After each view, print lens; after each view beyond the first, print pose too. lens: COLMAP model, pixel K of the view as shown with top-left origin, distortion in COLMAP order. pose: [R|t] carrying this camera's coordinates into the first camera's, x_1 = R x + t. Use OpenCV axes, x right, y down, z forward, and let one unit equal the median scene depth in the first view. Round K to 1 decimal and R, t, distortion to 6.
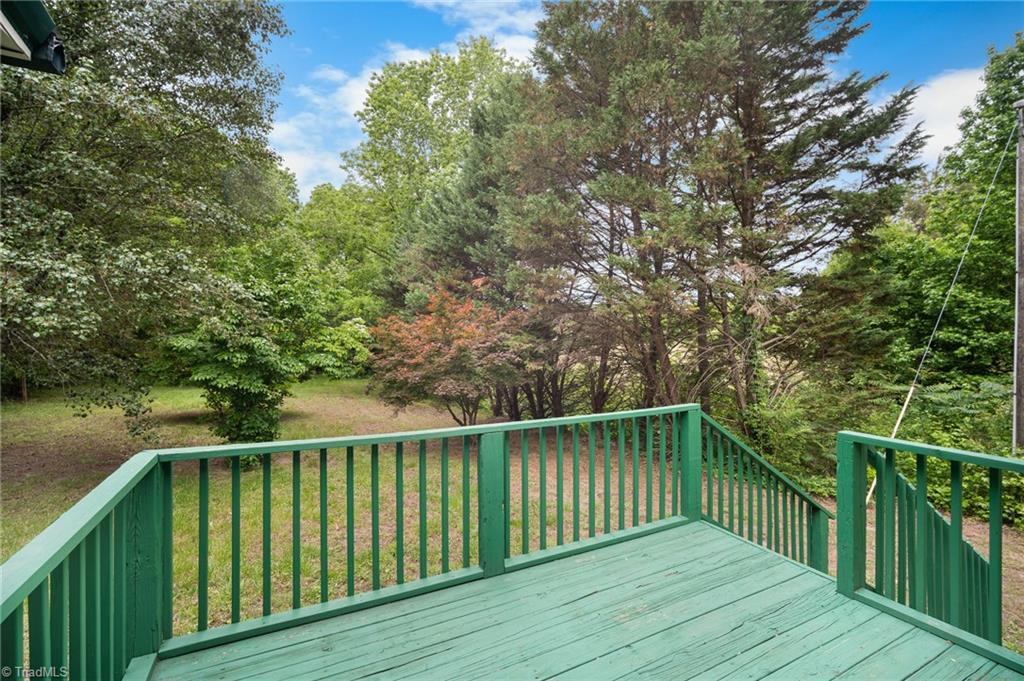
lens RADIAL K [[450.1, 0, 508.7], [0, 450.1, 332.4], [0, 0, 1]] dist [-0.012616, 0.002761]
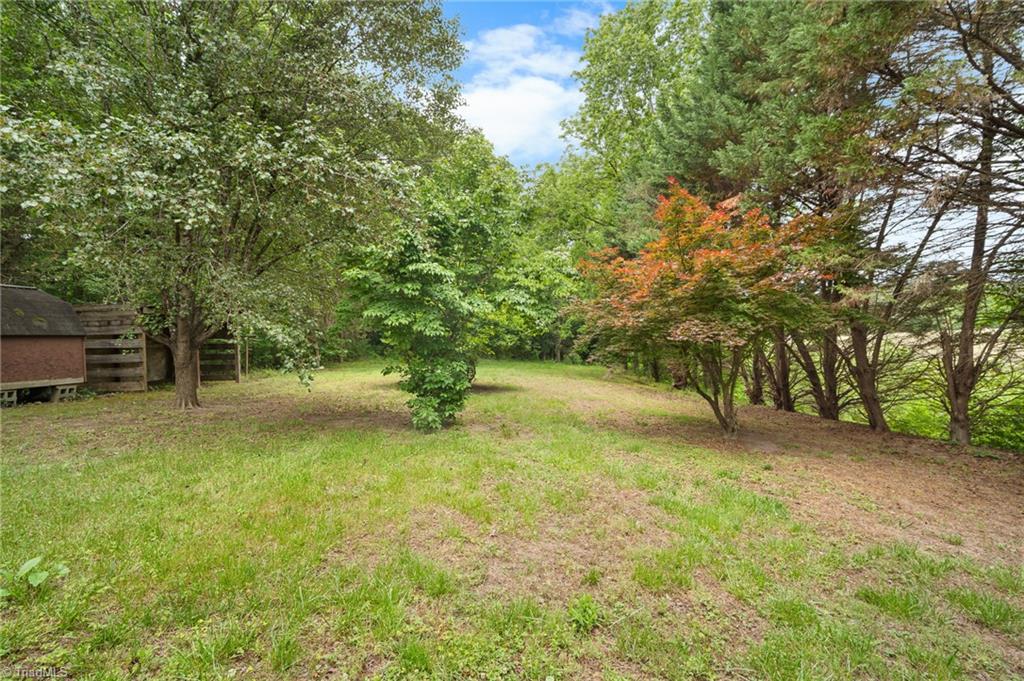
lens RADIAL K [[450.1, 0, 508.4], [0, 450.1, 342.1], [0, 0, 1]] dist [-0.012616, 0.002761]
pose [[0.876710, -0.006761, -0.480972, -0.038913], [0.022184, 0.999406, 0.026388, 0.078509], [0.480508, -0.033804, 0.876339, 0.223303]]
